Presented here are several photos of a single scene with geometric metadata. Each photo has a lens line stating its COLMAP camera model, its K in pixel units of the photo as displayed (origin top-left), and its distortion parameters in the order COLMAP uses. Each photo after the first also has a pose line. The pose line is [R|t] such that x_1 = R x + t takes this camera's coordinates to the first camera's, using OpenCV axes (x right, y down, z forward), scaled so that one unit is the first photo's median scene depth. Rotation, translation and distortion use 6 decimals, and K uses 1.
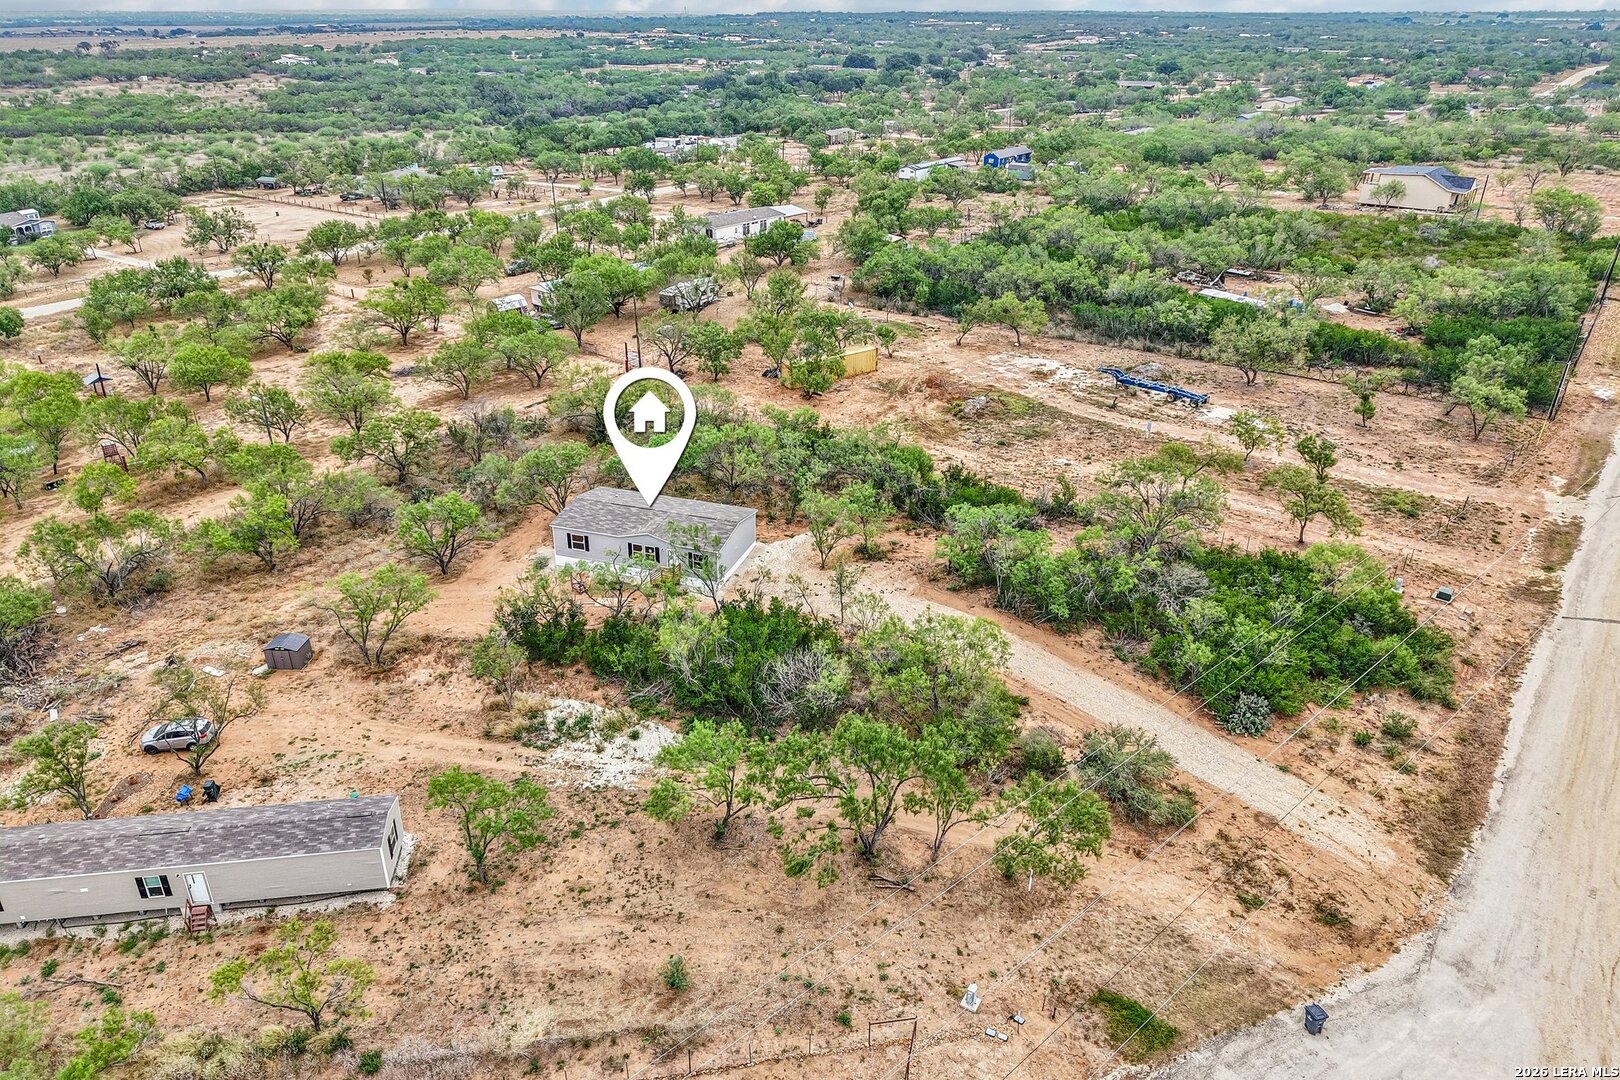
lens RADIAL K [[1104.7, 0, 796.2], [0, 1104.7, 487.3], [0, 0, 1]] dist [0.032576, -0.032907]
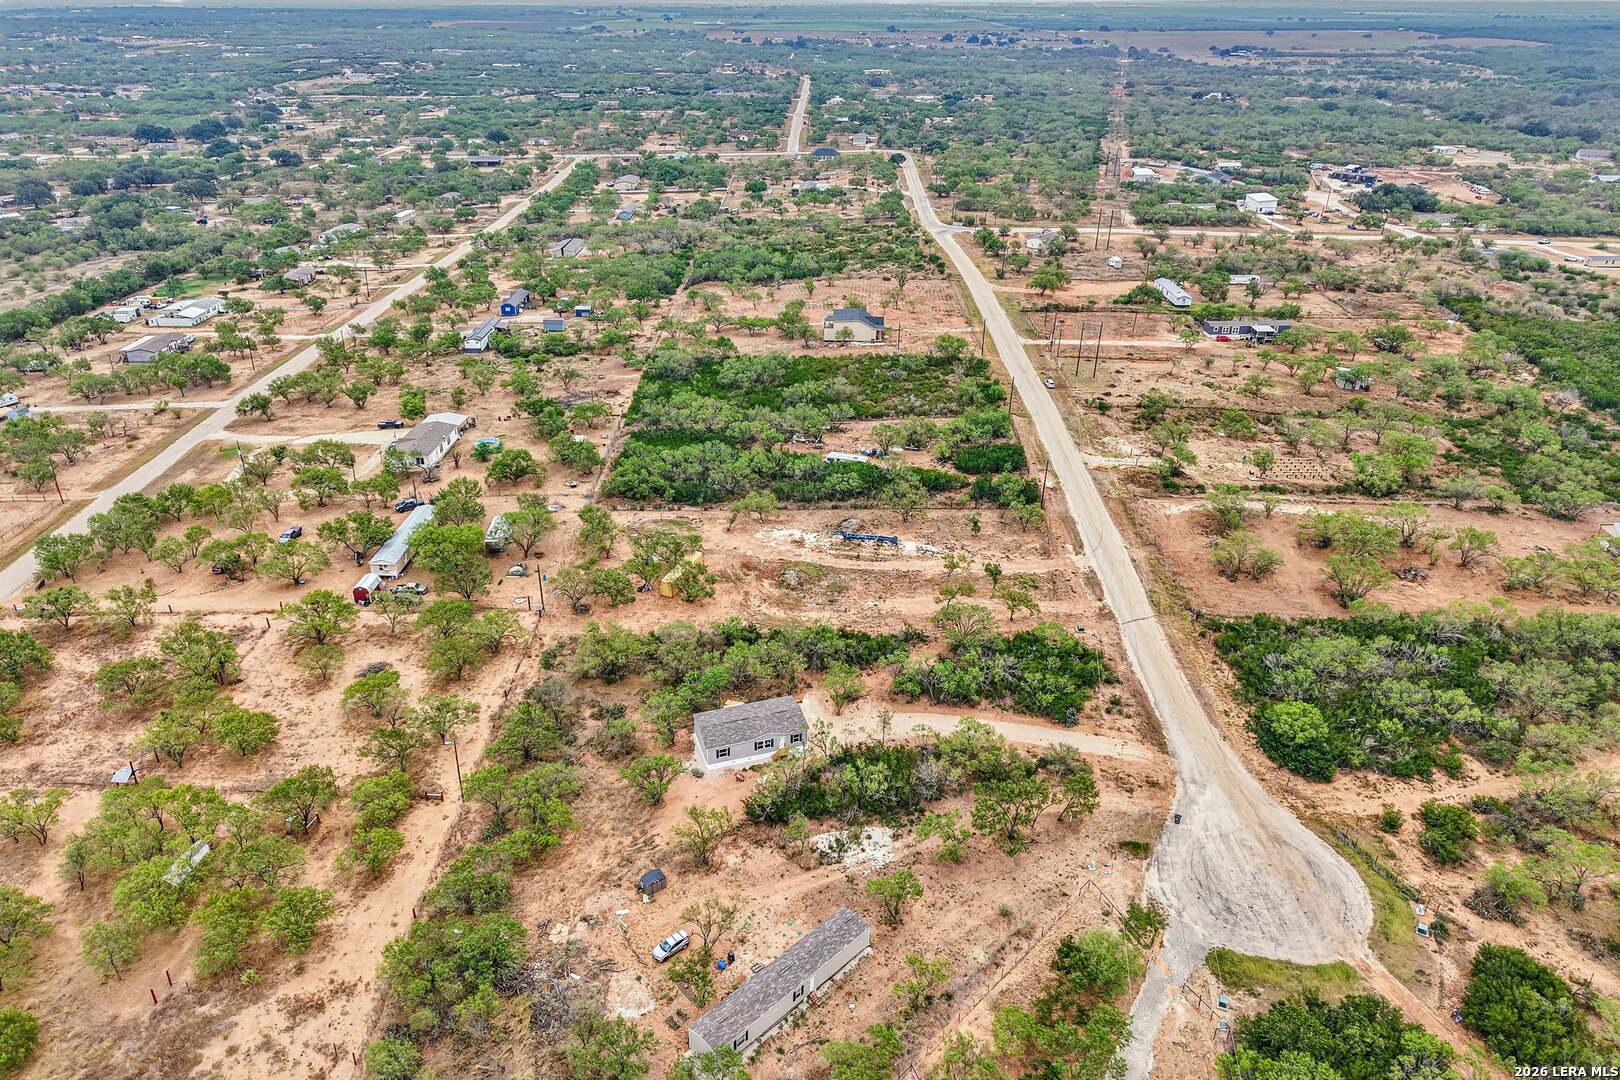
lens RADIAL K [[1104.7, 0, 796.2], [0, 1104.7, 487.3], [0, 0, 1]] dist [0.032576, -0.032907]
pose [[0.794687, -0.246853, 0.554559, -0.896098], [0.235521, 0.967398, 0.093118, -0.449780], [-0.559466, 0.056611, 0.826918, -0.461030]]
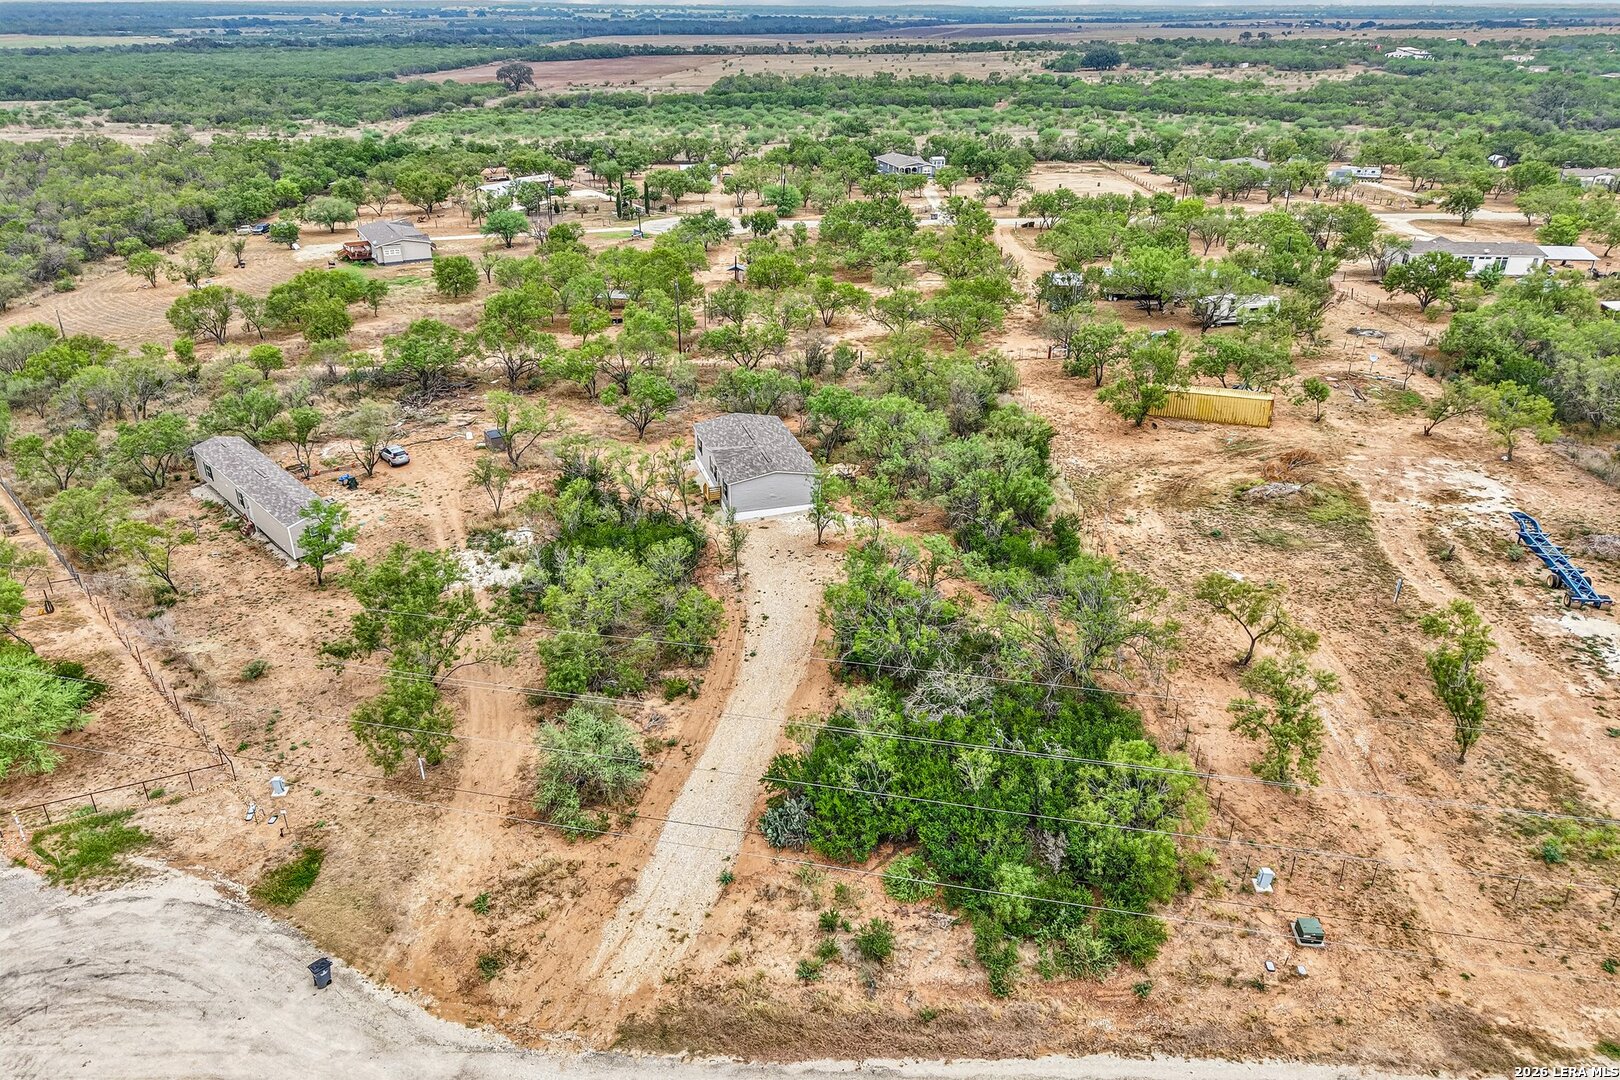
lens RADIAL K [[1104.7, 0, 796.2], [0, 1104.7, 487.3], [0, 0, 1]] dist [0.032576, -0.032907]
pose [[0.580982, 0.326892, -0.745387, 0.689715], [-0.323859, 0.933029, 0.156755, -0.115212], [0.746710, 0.150329, 0.647940, 0.320464]]
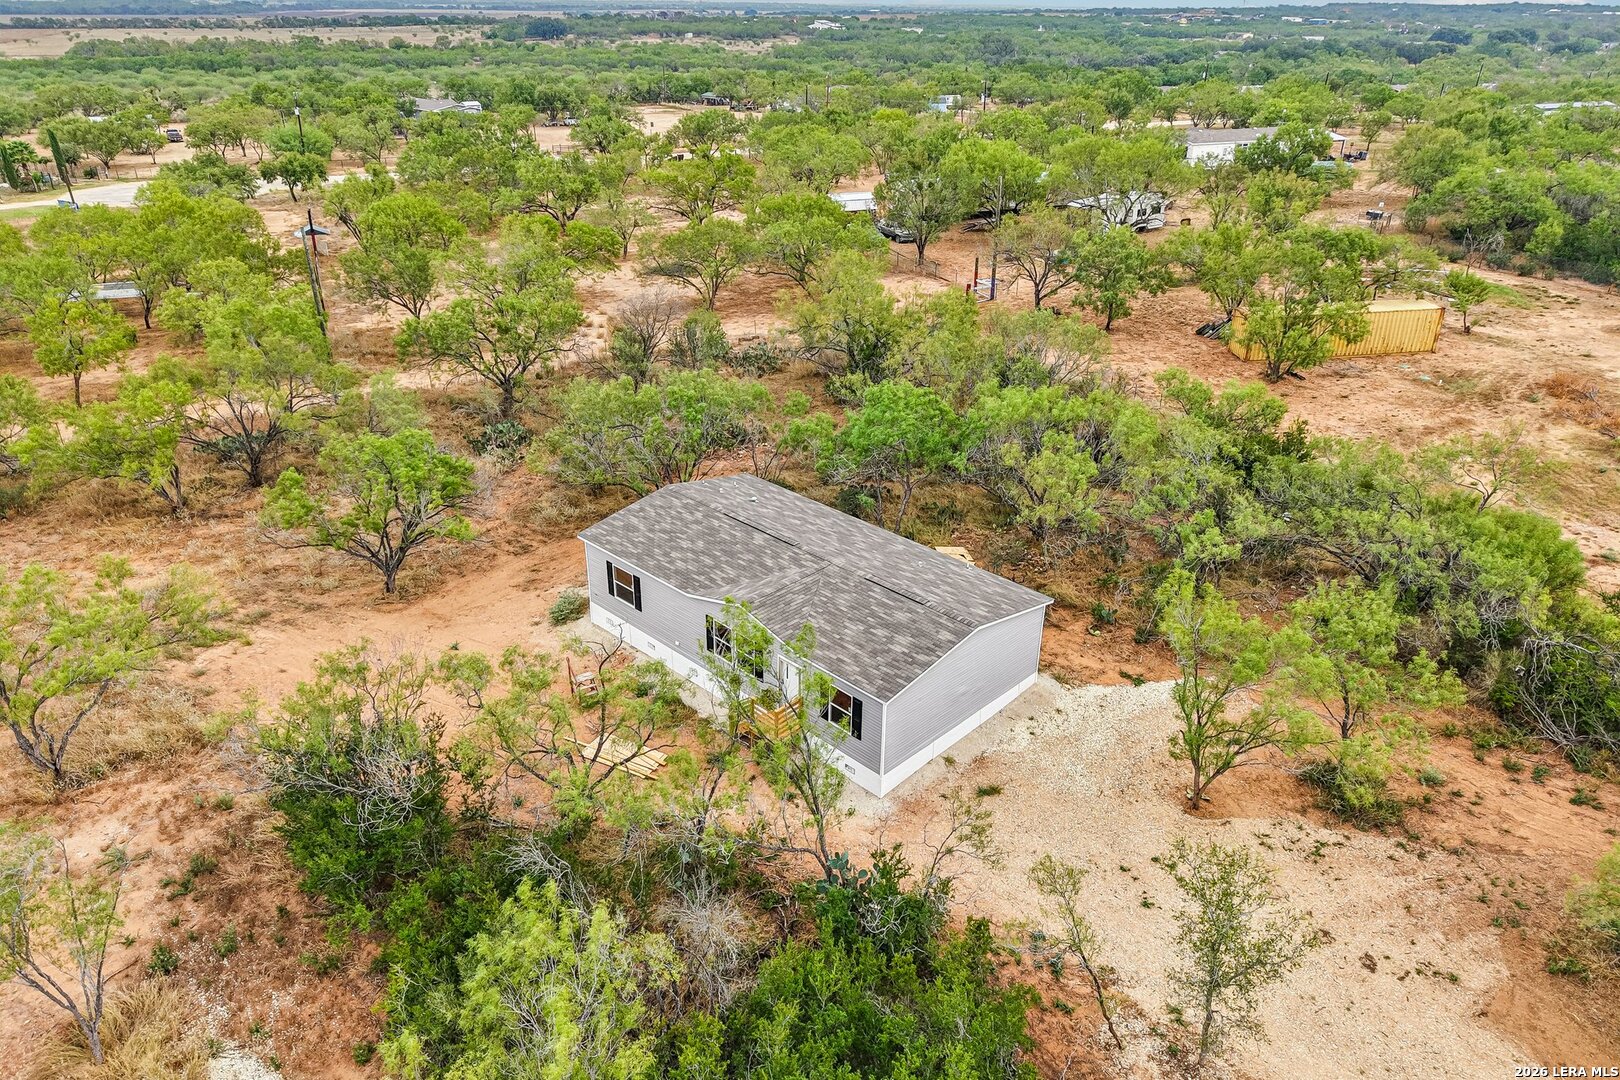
lens RADIAL K [[1090.9, 0, 808.9], [0, 1090.9, 510.5], [0, 0, 1]] dist [0.033518, -0.030928]
pose [[0.905199, 0.187565, -0.381358, 0.027173], [-0.178908, 0.982132, 0.058387, -0.016948], [0.385495, 0.015376, 0.922582, 0.594274]]
